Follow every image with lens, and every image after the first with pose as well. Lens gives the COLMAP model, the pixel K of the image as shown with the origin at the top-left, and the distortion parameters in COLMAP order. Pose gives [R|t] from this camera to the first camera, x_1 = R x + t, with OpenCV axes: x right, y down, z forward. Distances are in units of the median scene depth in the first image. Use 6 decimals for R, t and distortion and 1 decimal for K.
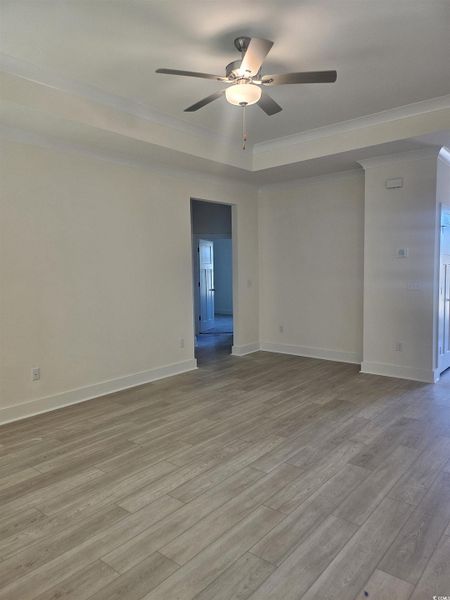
lens RADIAL K [[419.5, 0, 225.0], [0, 419.5, 300.0], [0, 0, 1]] dist [0.056196, -0.068215]
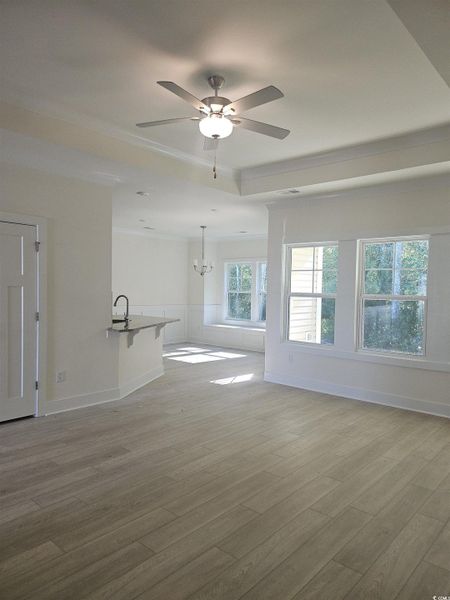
lens RADIAL K [[419.5, 0, 225.0], [0, 419.5, 300.0], [0, 0, 1]] dist [0.056196, -0.068215]
pose [[-0.999398, 0.000177, 0.034688, -0.014918], [0.003615, 0.995073, 0.099075, -0.134048], [-0.034500, 0.099141, -0.994475, 1.778622]]
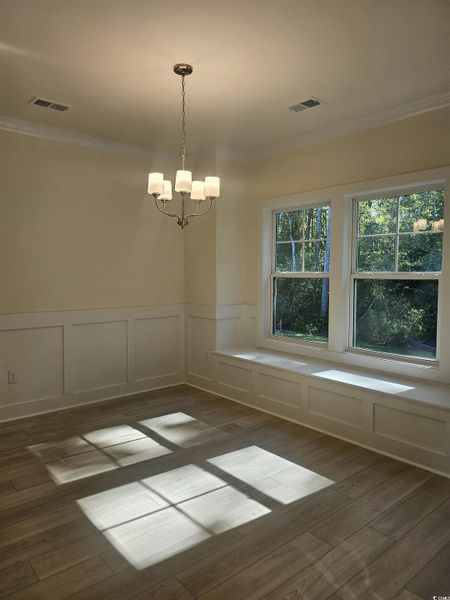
lens RADIAL K [[419.5, 0, 225.0], [0, 419.5, 300.0], [0, 0, 1]] dist [0.056196, -0.068215]
pose [[-0.991669, 0.001780, 0.128804, -0.011707], [0.019603, 0.990344, 0.137238, -0.126298], [-0.127316, 0.138619, -0.982128, 1.685752]]
